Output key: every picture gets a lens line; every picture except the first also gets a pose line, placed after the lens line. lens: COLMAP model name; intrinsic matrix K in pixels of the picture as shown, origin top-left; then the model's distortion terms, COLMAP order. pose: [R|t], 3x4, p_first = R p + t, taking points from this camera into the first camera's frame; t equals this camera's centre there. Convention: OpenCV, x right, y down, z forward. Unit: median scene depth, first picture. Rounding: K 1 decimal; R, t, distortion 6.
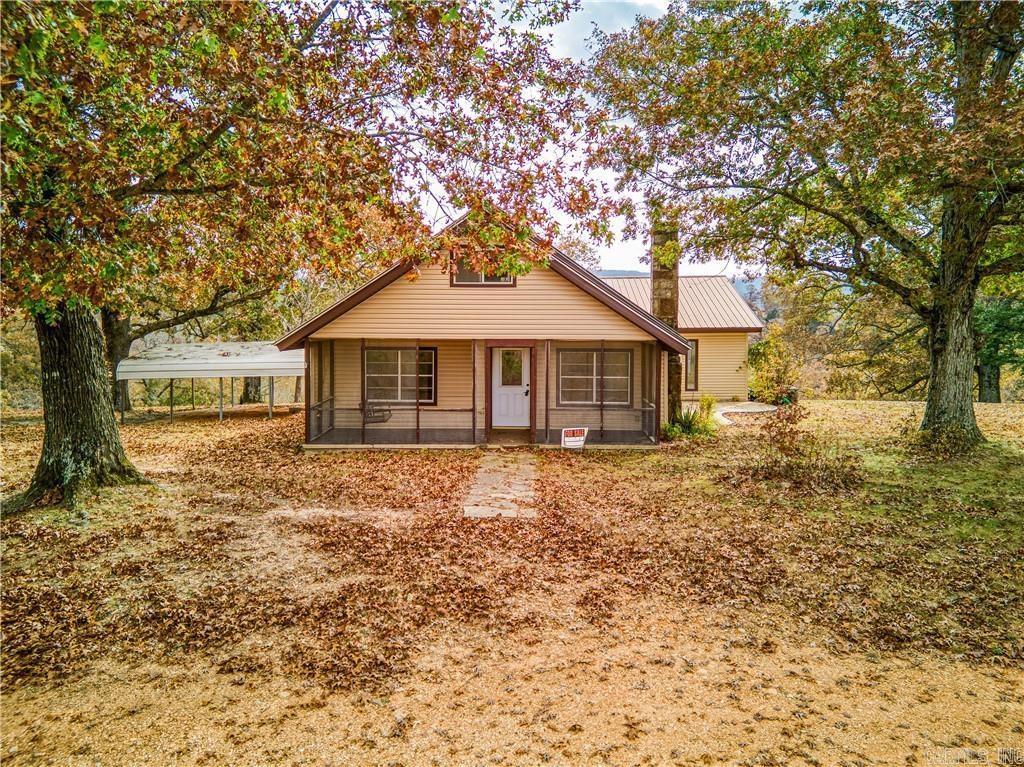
lens RADIAL K [[753.4, 0, 505.4], [0, 753.4, 351.4], [0, 0, 1]] dist [0.014387, -0.007667]
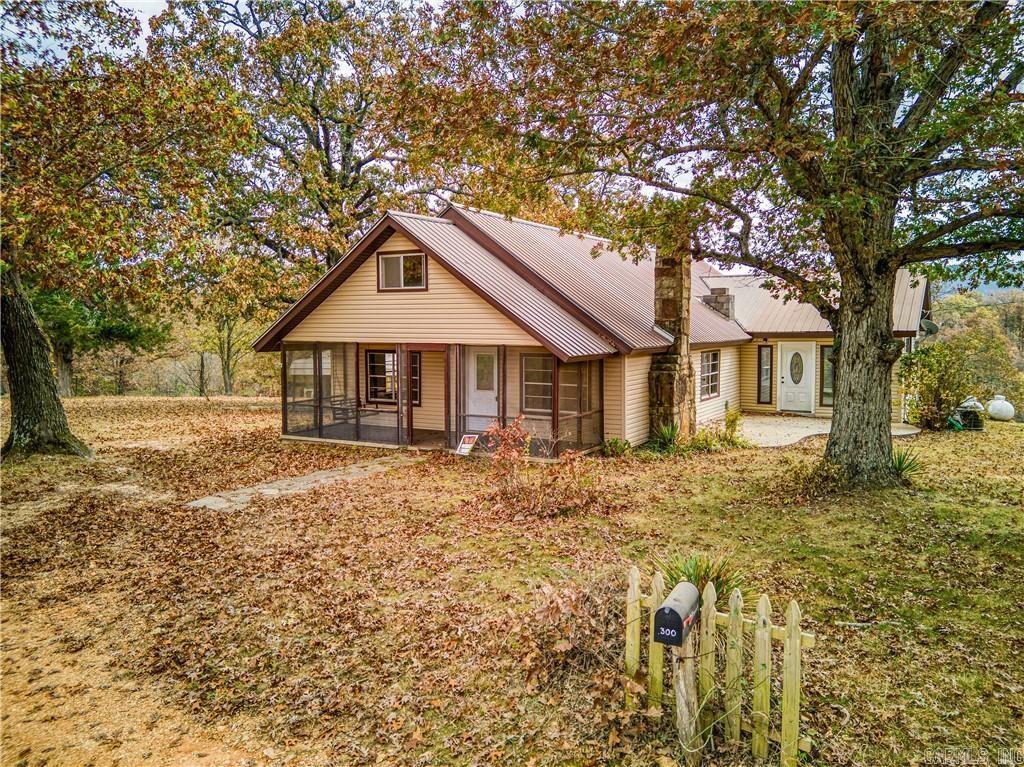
lens RADIAL K [[744.6, 0, 512.0], [0, 744.6, 383.5], [0, 0, 1]] dist [0.008160, 0.004471]
pose [[0.885836, 0.032435, -0.462864, 0.565213], [-0.014575, 0.999007, 0.042111, -0.006349], [0.463770, -0.030557, 0.885428, 0.171435]]
